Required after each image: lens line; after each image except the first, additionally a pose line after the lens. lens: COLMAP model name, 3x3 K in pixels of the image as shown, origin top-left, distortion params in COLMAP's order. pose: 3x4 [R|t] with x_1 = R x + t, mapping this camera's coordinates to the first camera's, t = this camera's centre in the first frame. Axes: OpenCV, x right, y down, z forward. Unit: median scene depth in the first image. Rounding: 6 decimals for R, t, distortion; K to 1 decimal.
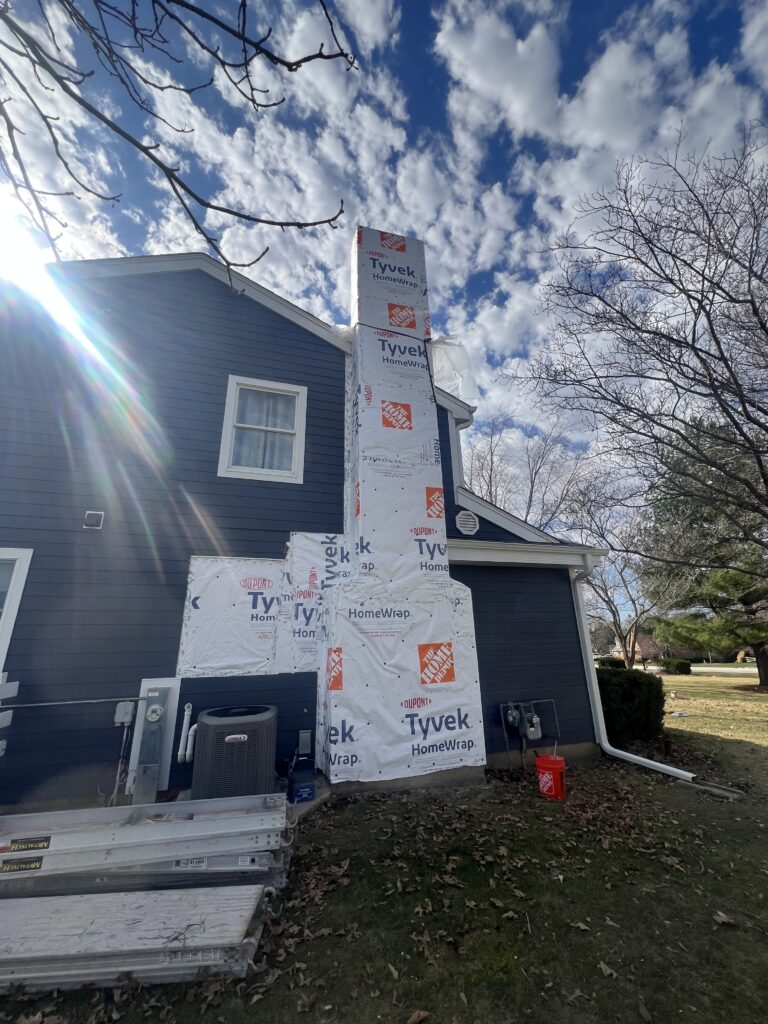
lens RADIAL K [[411.6, 0, 380.3], [0, 411.6, 511.0], [0, 0, 1]] dist [-0.004019, 0.000107]
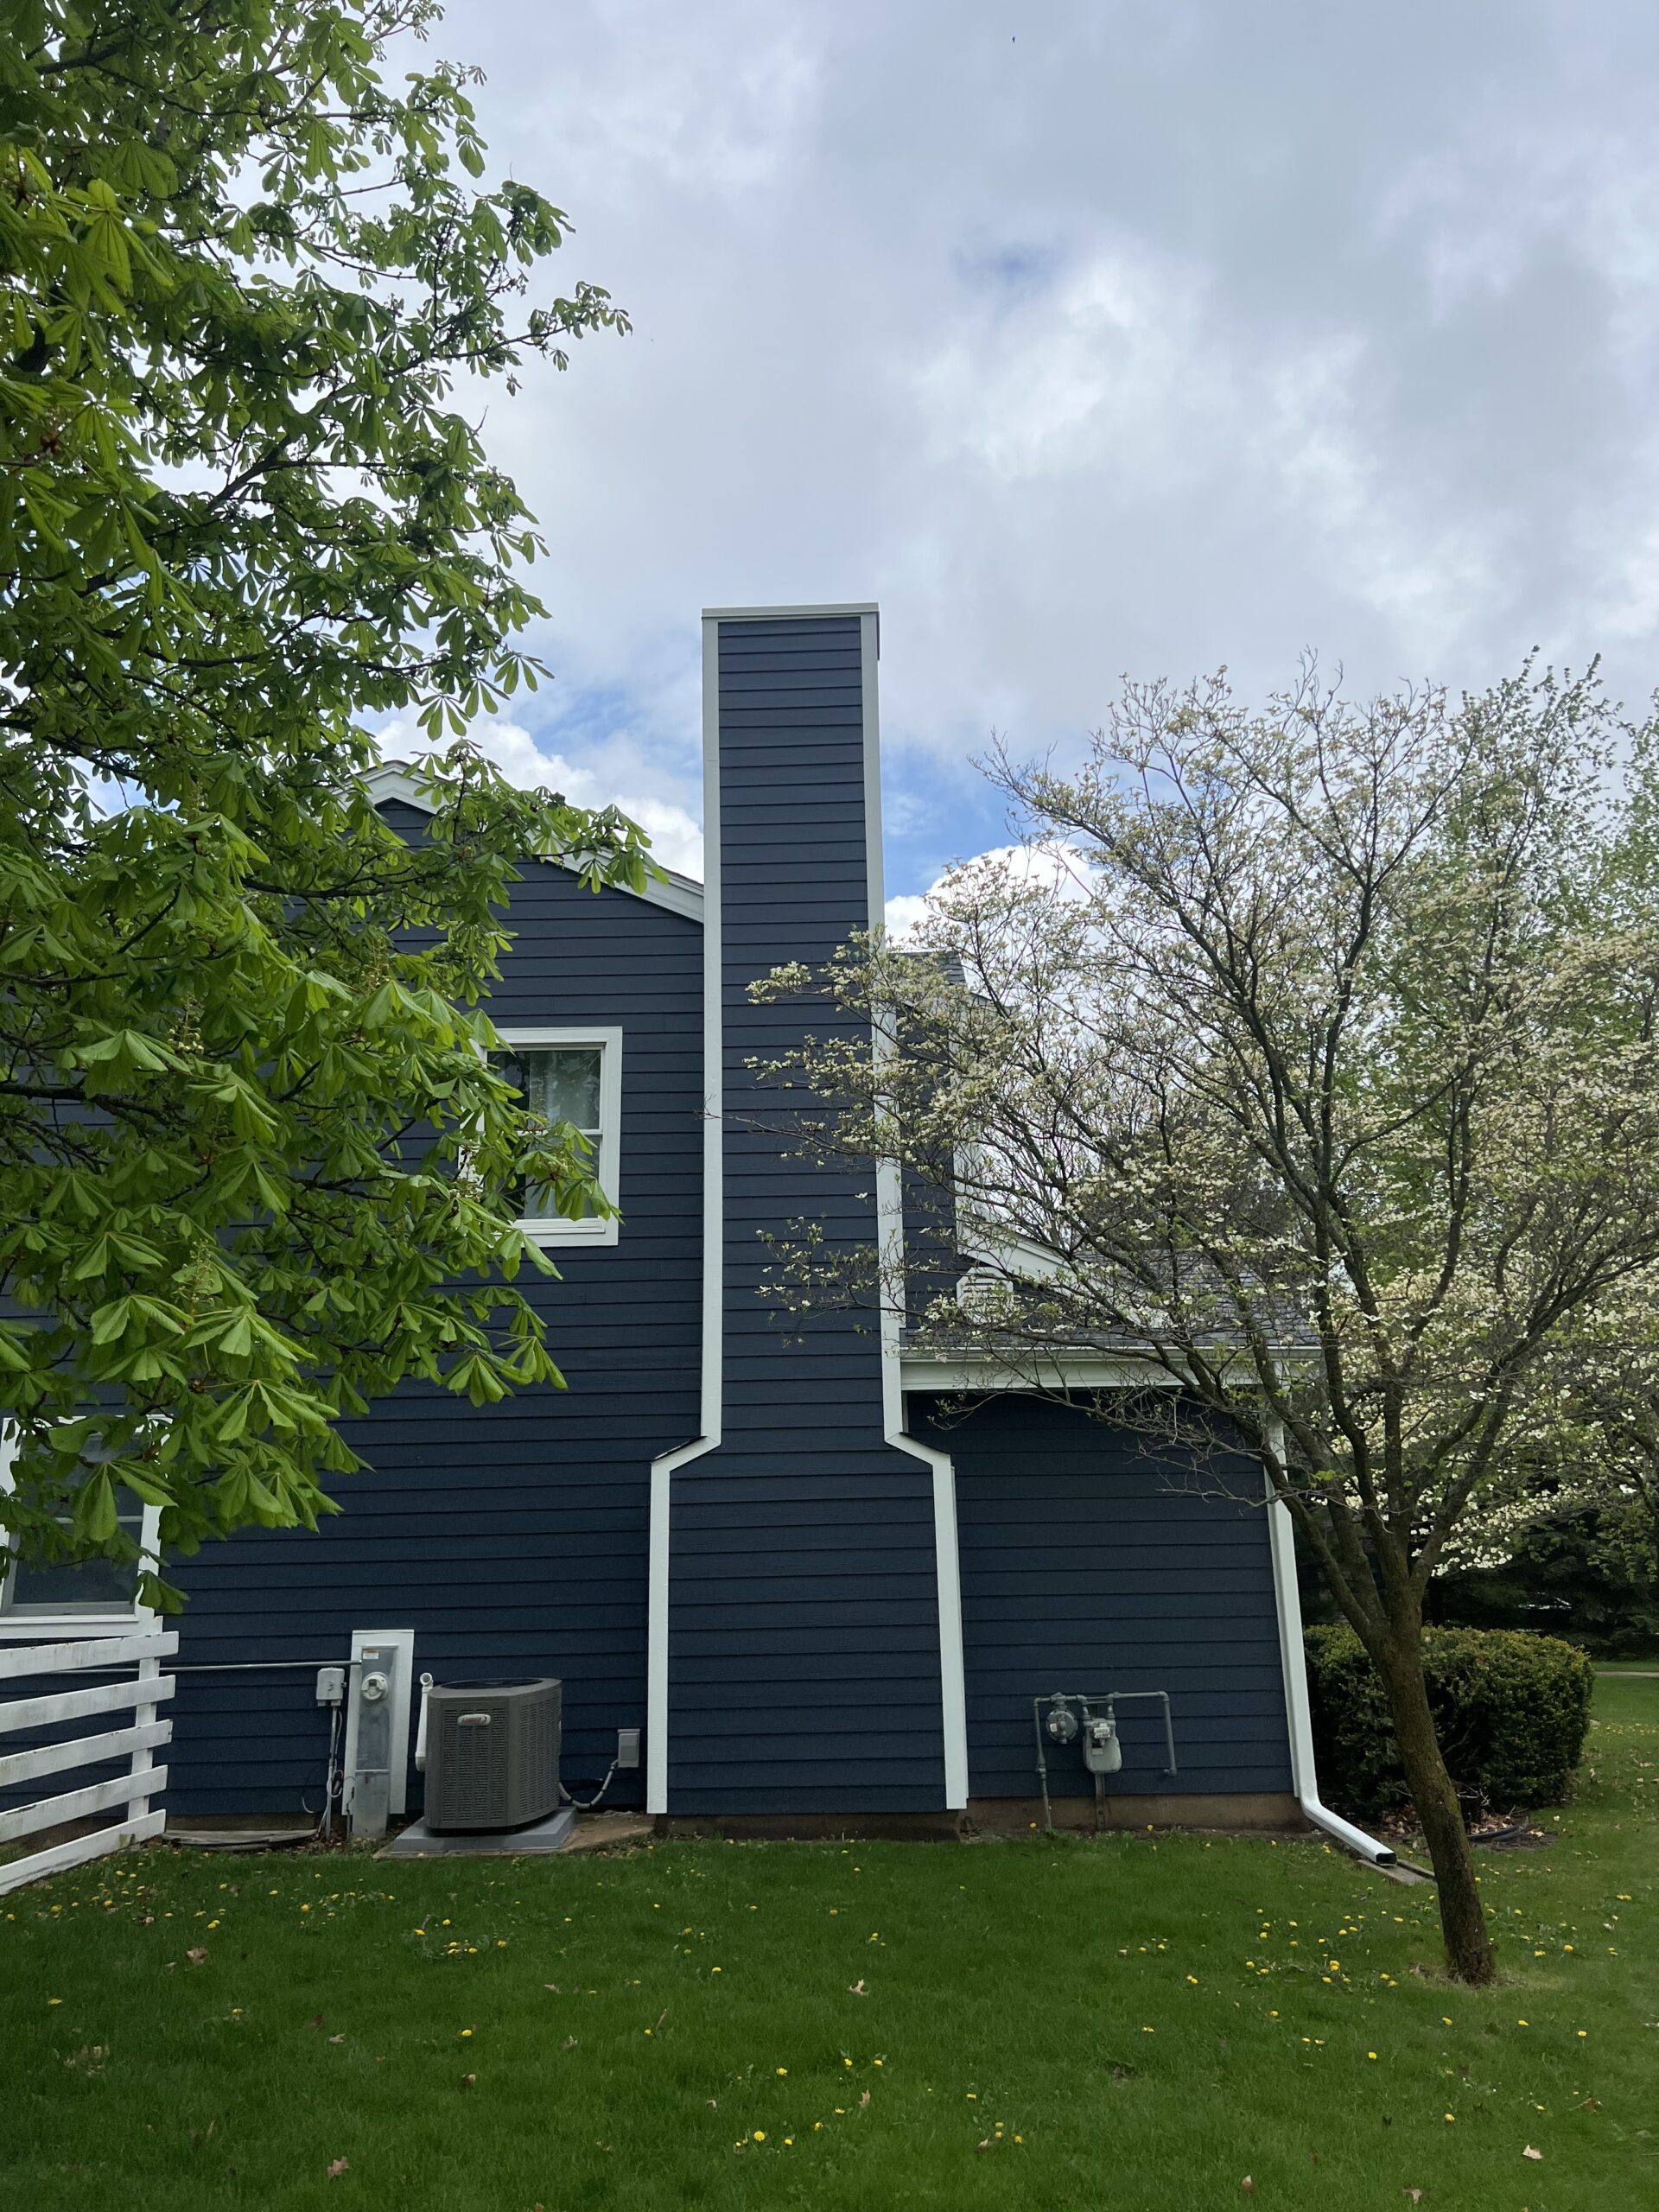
lens RADIAL K [[1647.8, 0, 832.4], [0, 1647.8, 1103.9], [0, 0, 1]] dist [0.008463, -0.000841]
pose [[0.948679, -0.084950, -0.304618, 0.859745], [0.097861, 0.994825, 0.027339, -0.339470], [0.300719, -0.055746, 0.952082, -1.005250]]
